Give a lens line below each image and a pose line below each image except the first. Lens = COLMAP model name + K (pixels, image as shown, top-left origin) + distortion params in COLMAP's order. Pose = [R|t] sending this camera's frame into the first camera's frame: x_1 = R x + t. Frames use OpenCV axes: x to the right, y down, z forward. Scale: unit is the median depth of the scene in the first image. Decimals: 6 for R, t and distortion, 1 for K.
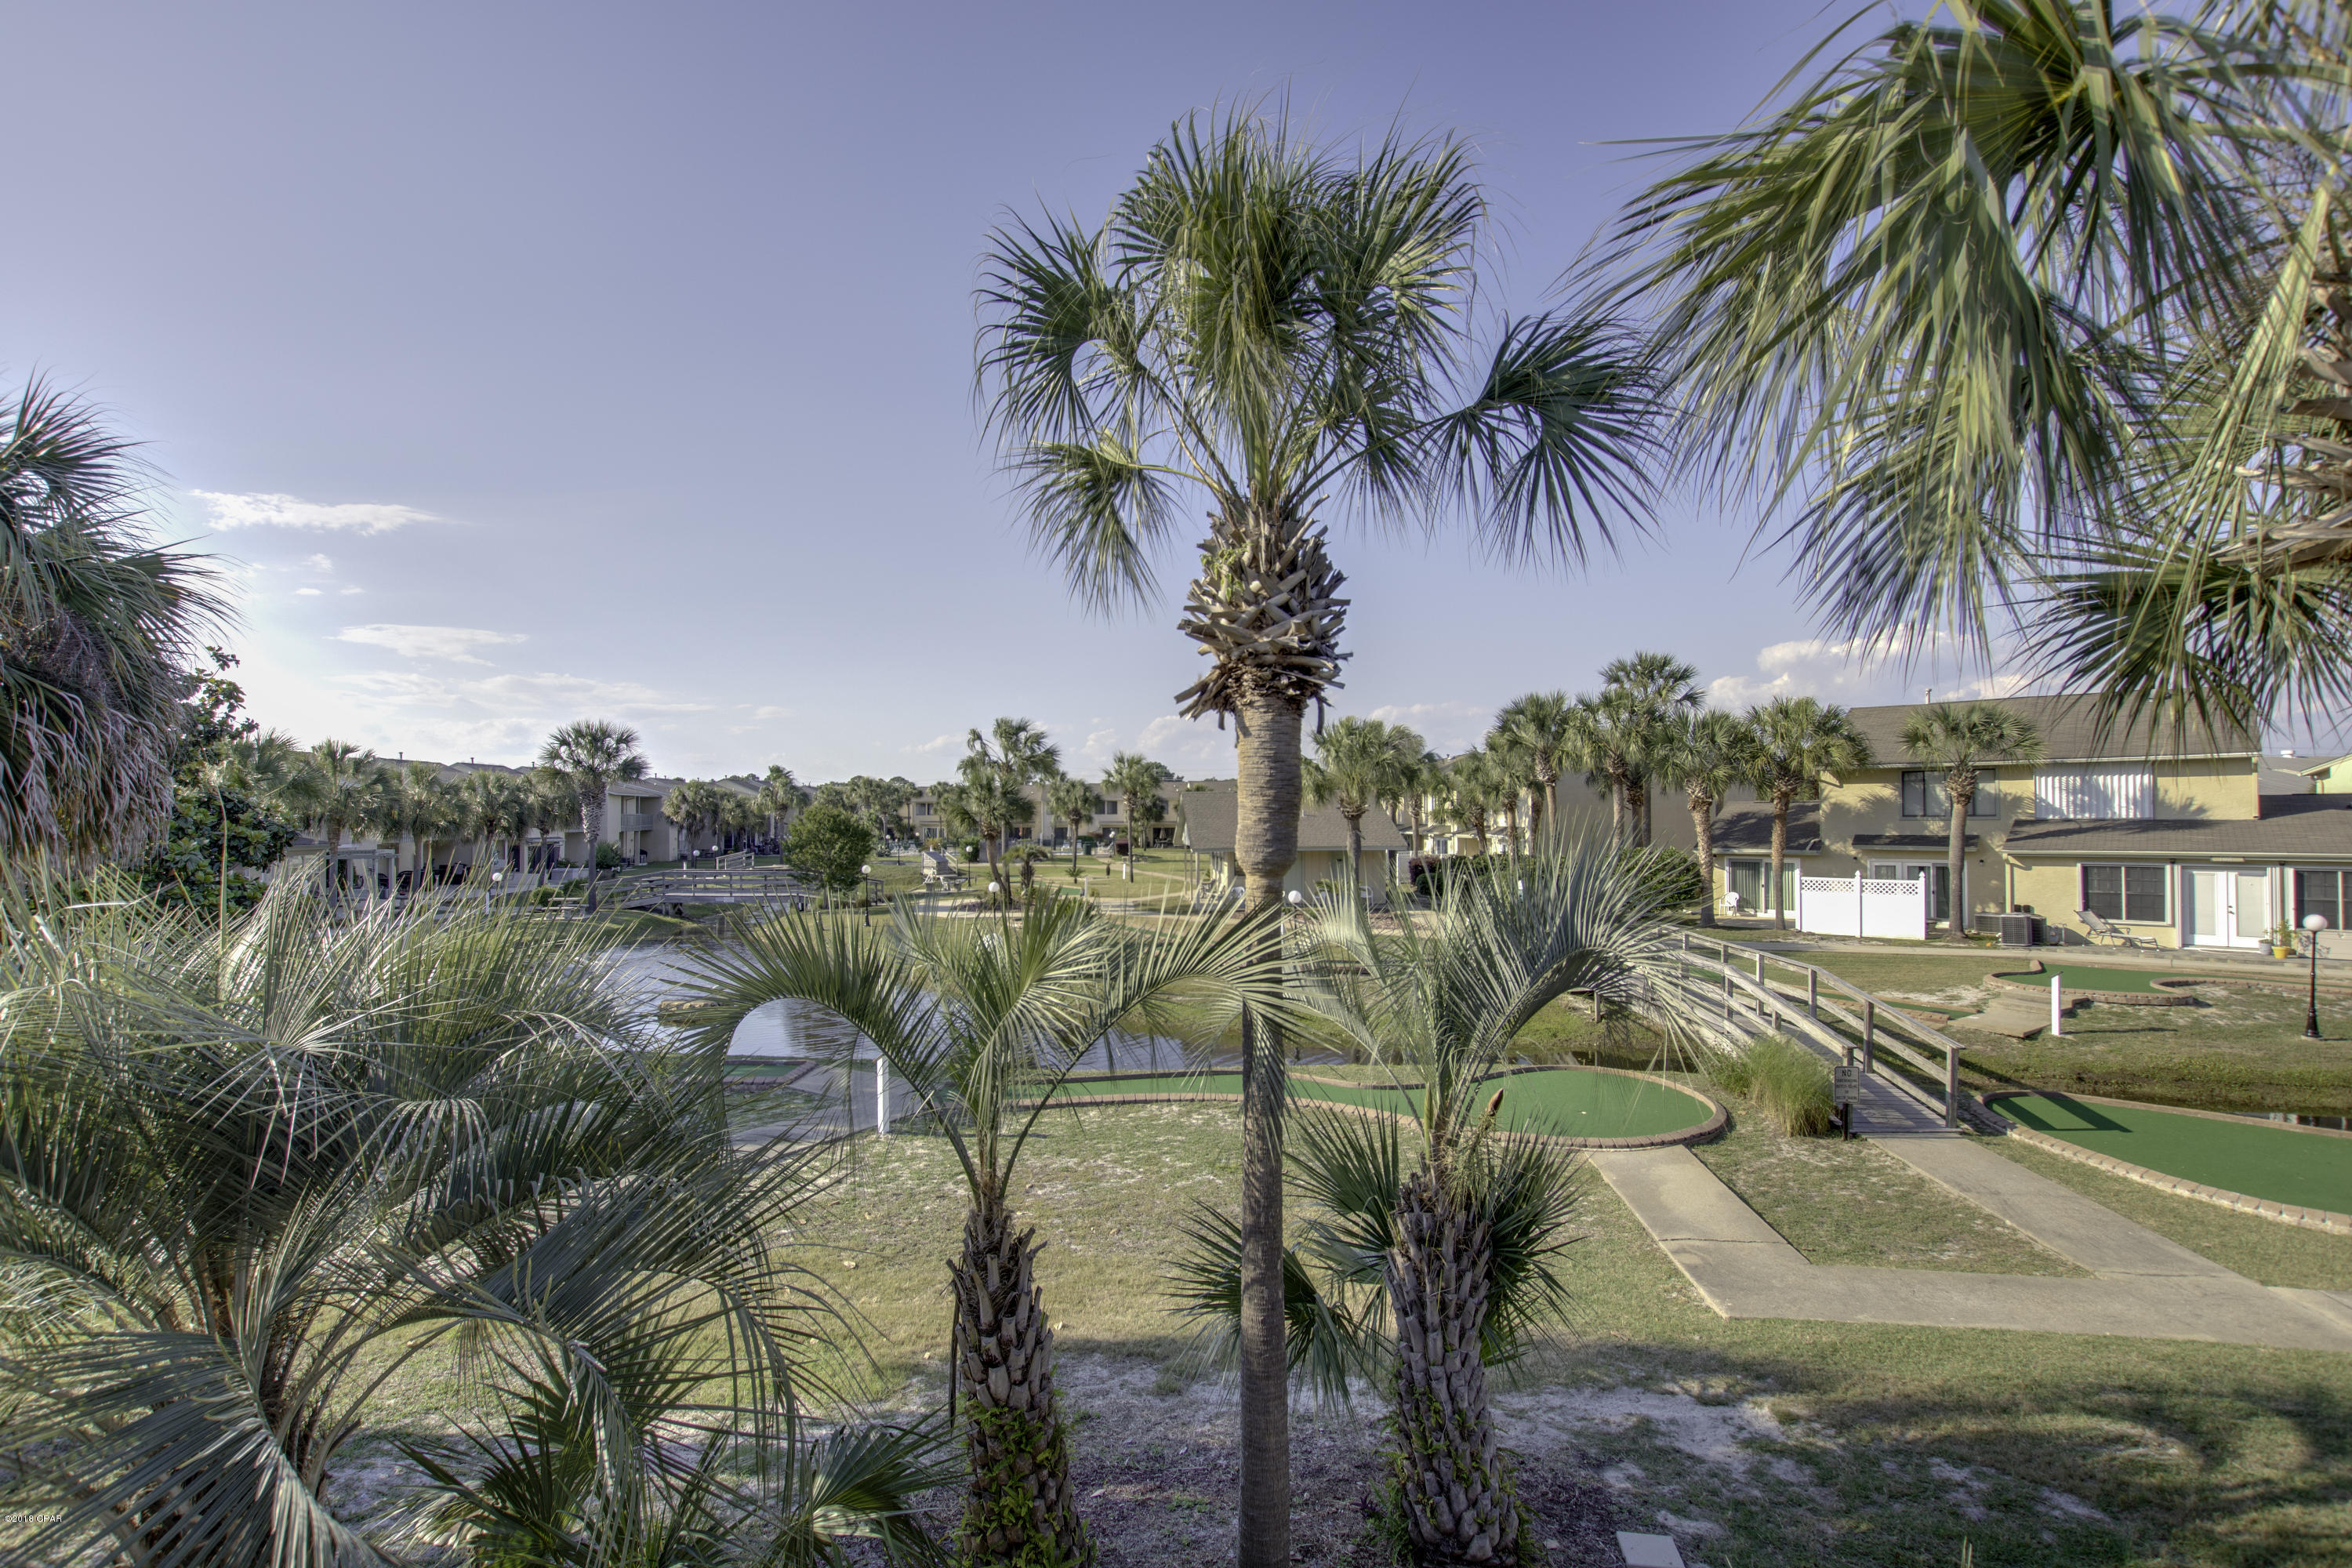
lens RADIAL K [[1095.6, 0, 1167.3], [0, 1095.6, 797.6], [0, 0, 1]] dist [-0.030490, 0.001316]
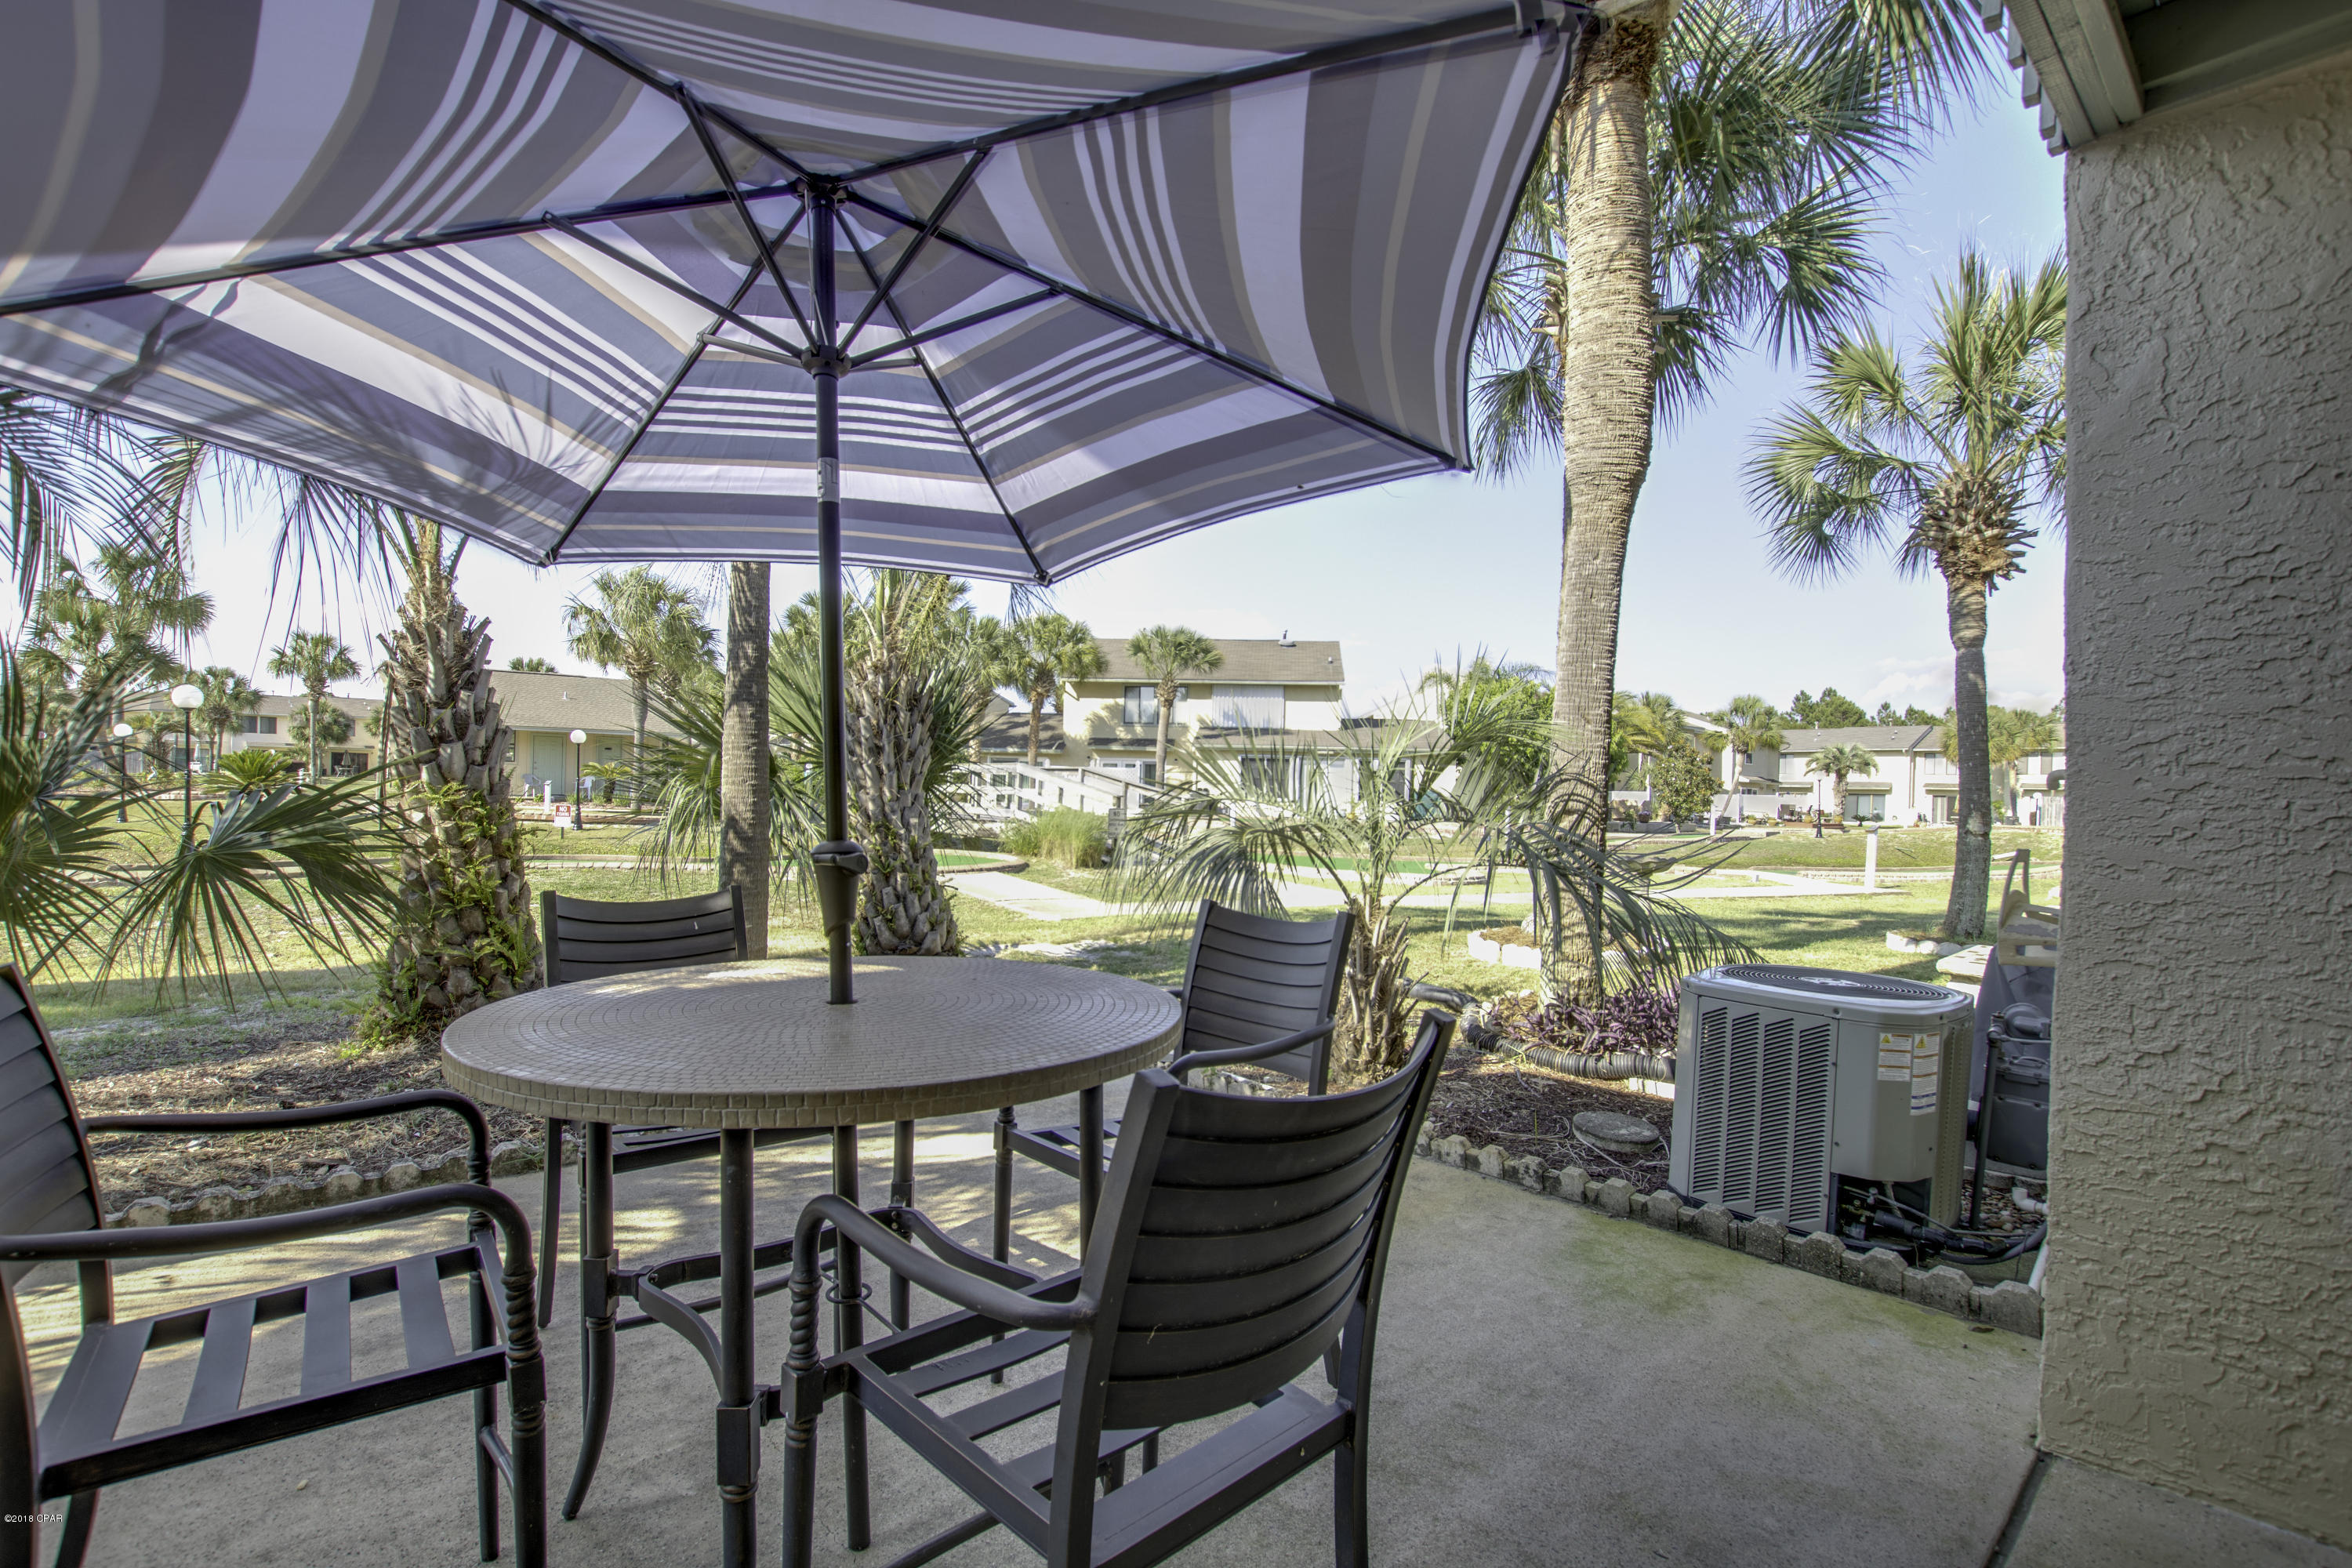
lens RADIAL K [[1095.6, 0, 1167.3], [0, 1095.6, 797.6], [0, 0, 1]] dist [-0.030490, 0.001316]
pose [[0.790926, 0.021252, 0.611543, -0.214463], [-0.039699, 0.999073, 0.016624, 0.487636], [-0.610623, -0.037426, 0.791037, -0.061865]]
